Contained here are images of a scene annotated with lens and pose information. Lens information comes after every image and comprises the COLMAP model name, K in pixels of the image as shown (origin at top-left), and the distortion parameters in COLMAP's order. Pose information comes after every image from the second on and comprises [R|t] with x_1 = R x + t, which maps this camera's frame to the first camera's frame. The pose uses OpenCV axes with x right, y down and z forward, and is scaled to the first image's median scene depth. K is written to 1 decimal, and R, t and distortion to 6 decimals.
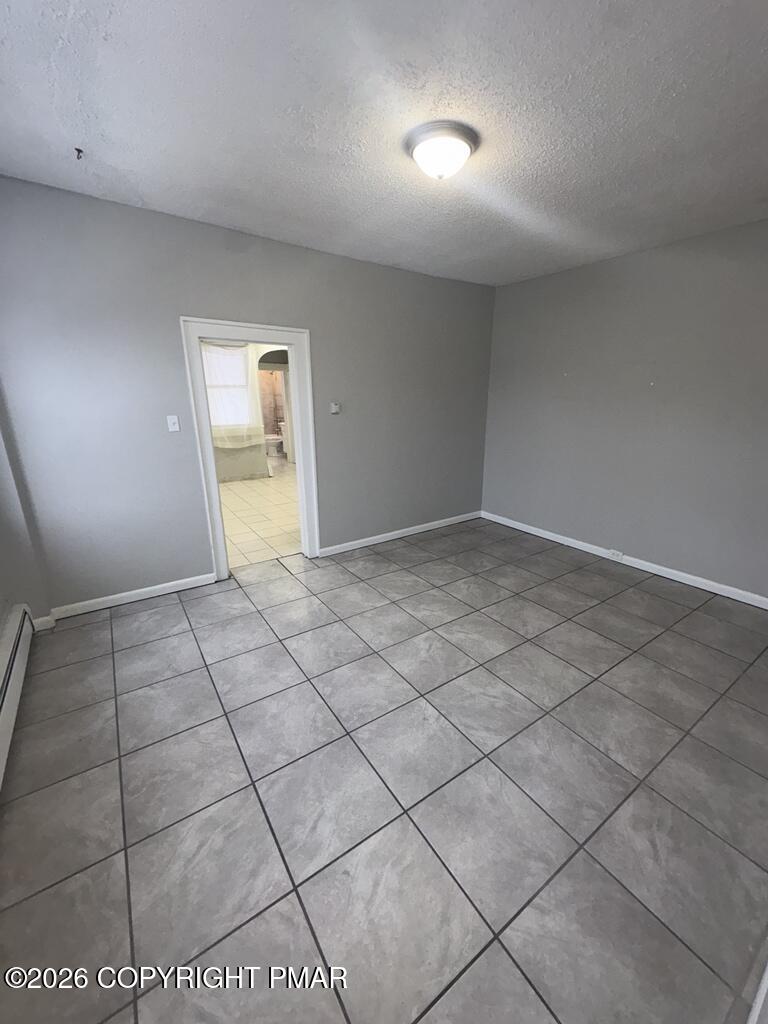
lens RADIAL K [[406.6, 0, 384.8], [0, 406.6, 510.6], [0, 0, 1]] dist [-0.000659, 0.000177]
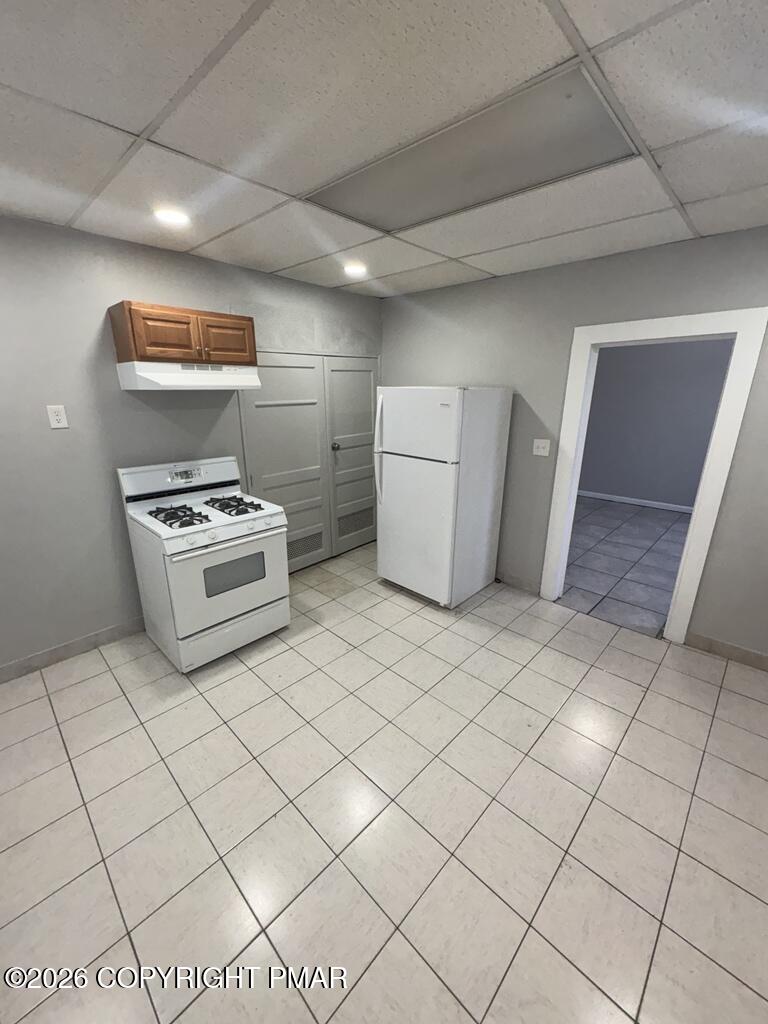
lens RADIAL K [[406.6, 0, 384.8], [0, 406.6, 510.6], [0, 0, 1]] dist [-0.000659, 0.000177]
pose [[-0.193147, -0.285206, 0.938803, -1.174969], [0.285525, 0.899072, 0.331880, -0.586538], [-0.938706, 0.332154, -0.092220, 1.850473]]
